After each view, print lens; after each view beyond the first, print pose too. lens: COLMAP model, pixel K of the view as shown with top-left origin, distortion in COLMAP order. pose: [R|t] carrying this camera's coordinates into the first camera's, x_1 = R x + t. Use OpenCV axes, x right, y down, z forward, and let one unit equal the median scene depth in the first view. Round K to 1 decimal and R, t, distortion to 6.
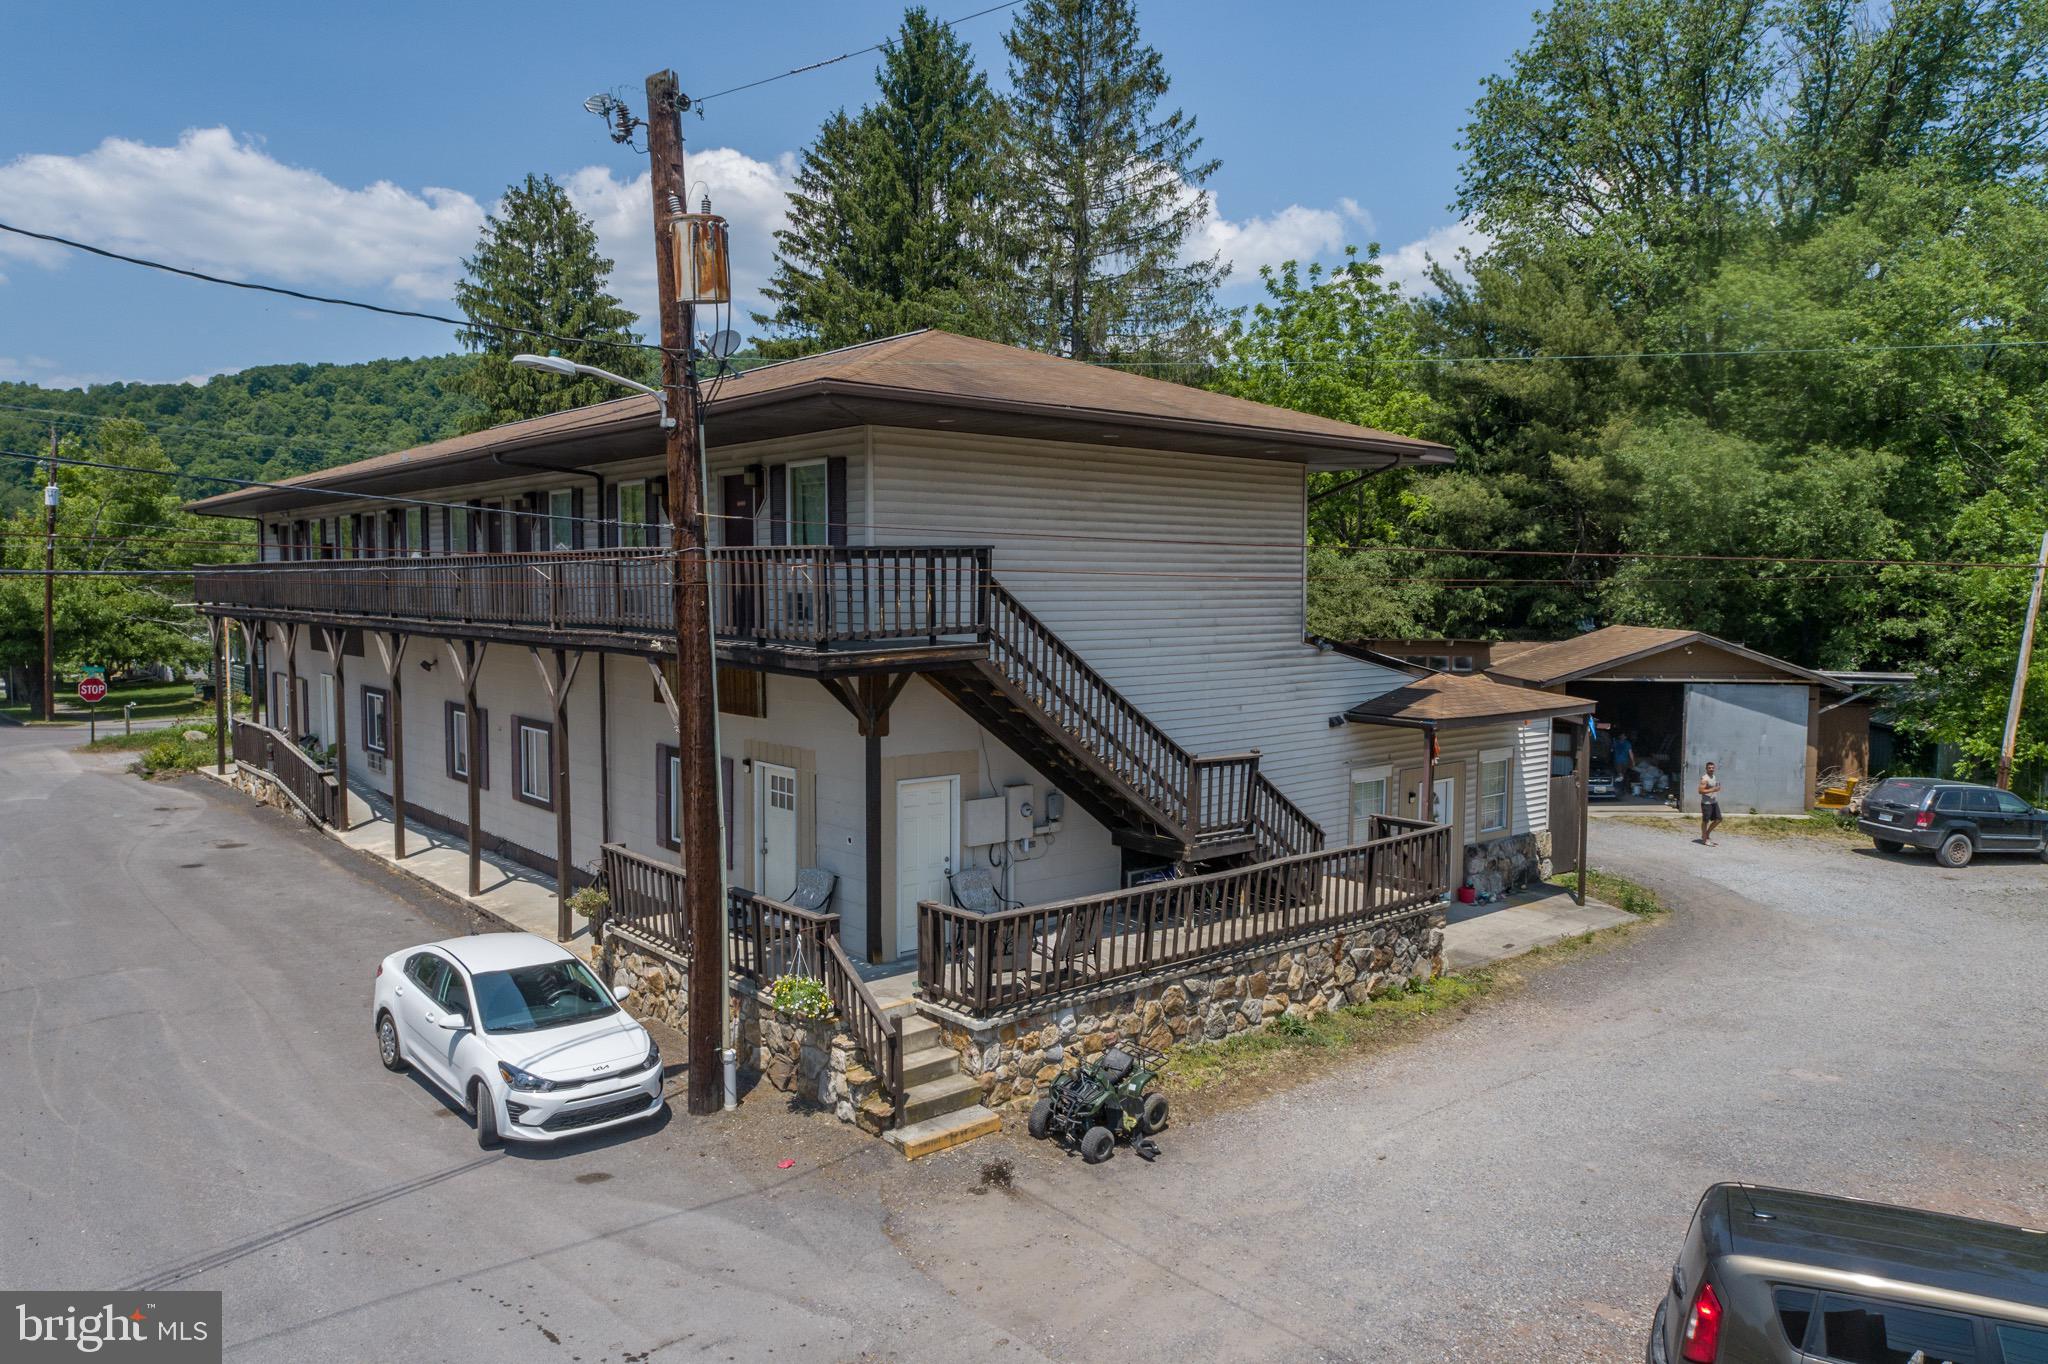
lens RADIAL K [[1387.8, 0, 1025.3], [0, 1387.8, 676.9], [0, 0, 1]] dist [-0.003517, 0.014199]
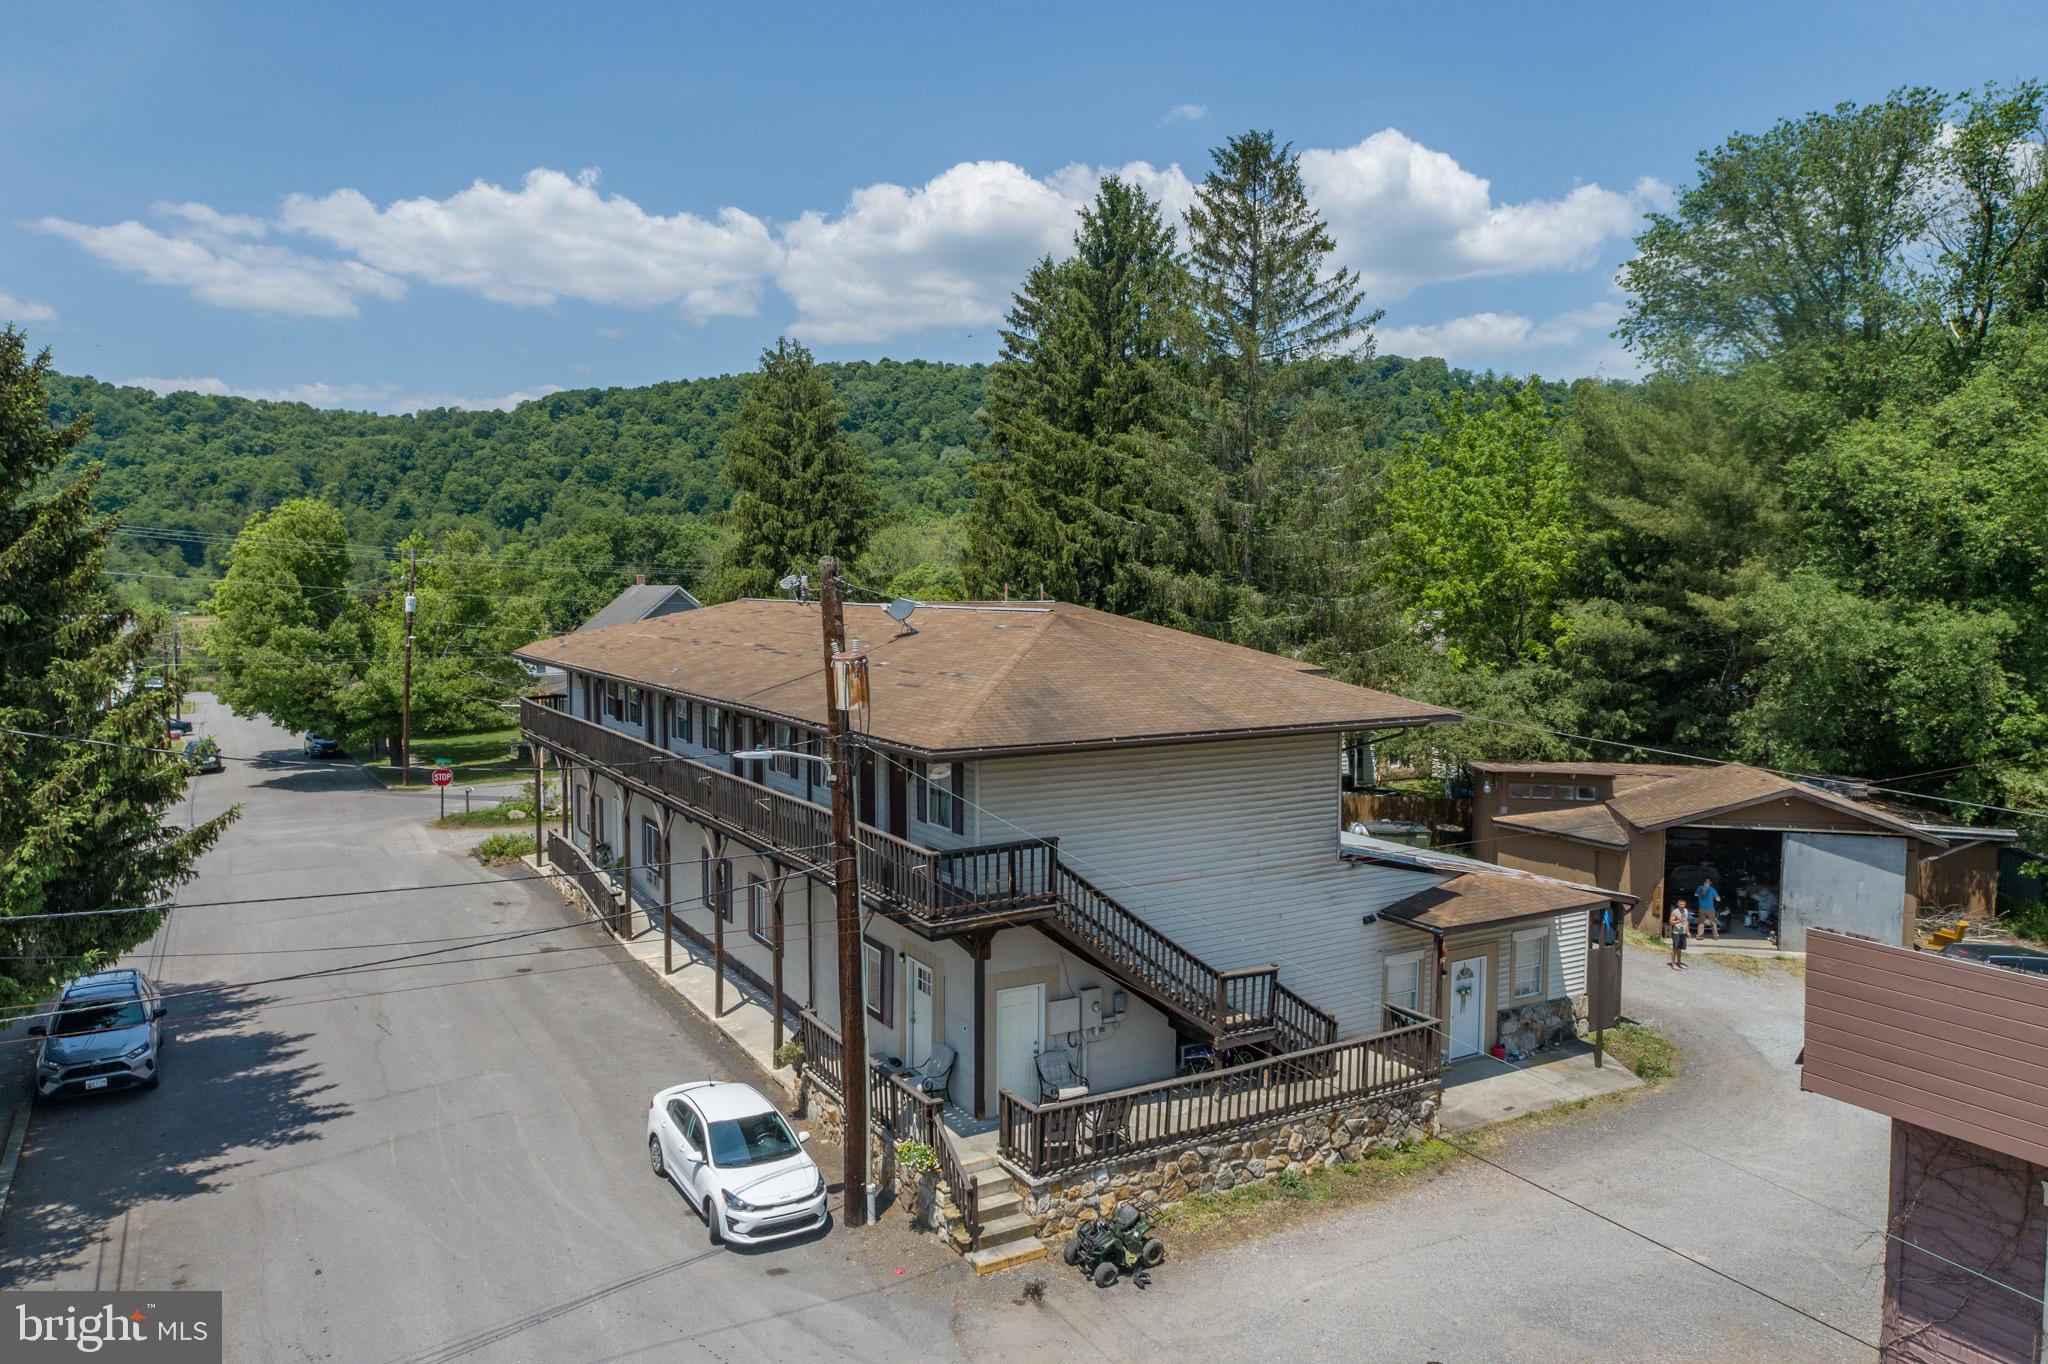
lens RADIAL K [[1387.8, 0, 1025.7], [0, 1387.8, 680.1], [0, 0, 1]] dist [-0.003517, 0.014199]
pose [[0.984287, 0.011794, -0.176183, 0.092589], [-0.011367, 0.999929, 0.003433, -0.125373], [0.176211, -0.001376, 0.984352, -0.195411]]
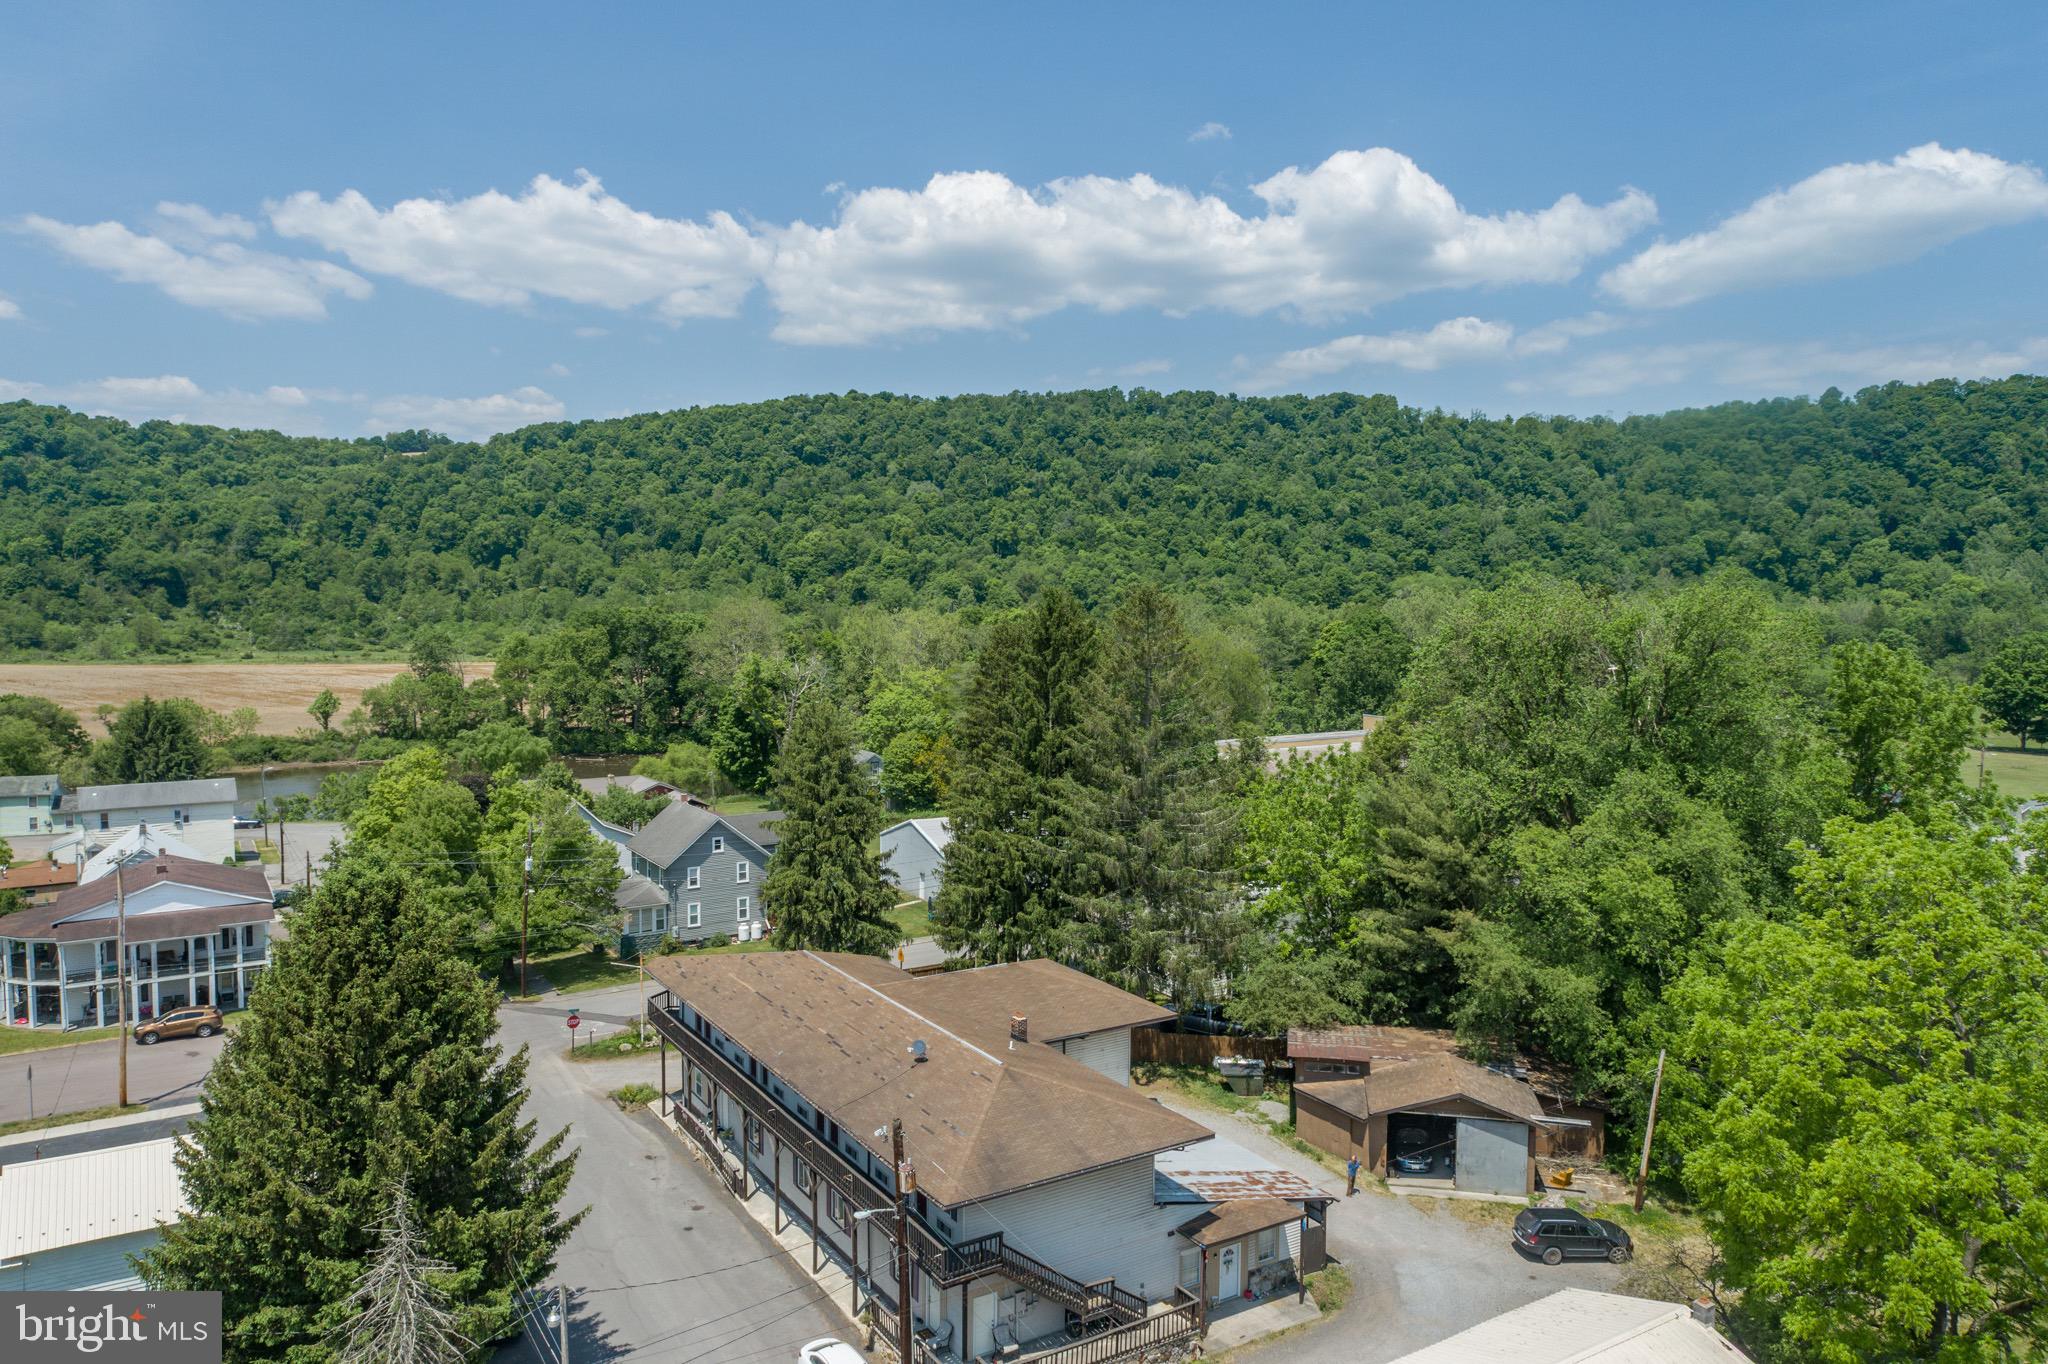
lens RADIAL K [[1387.8, 0, 1025.1], [0, 1387.8, 681.4], [0, 0, 1]] dist [-0.003517, 0.014199]
pose [[0.988429, 0.011637, -0.151238, 0.219344], [-0.011432, 0.999932, 0.002226, -0.613794], [0.151253, -0.000471, 0.988495, -0.921738]]
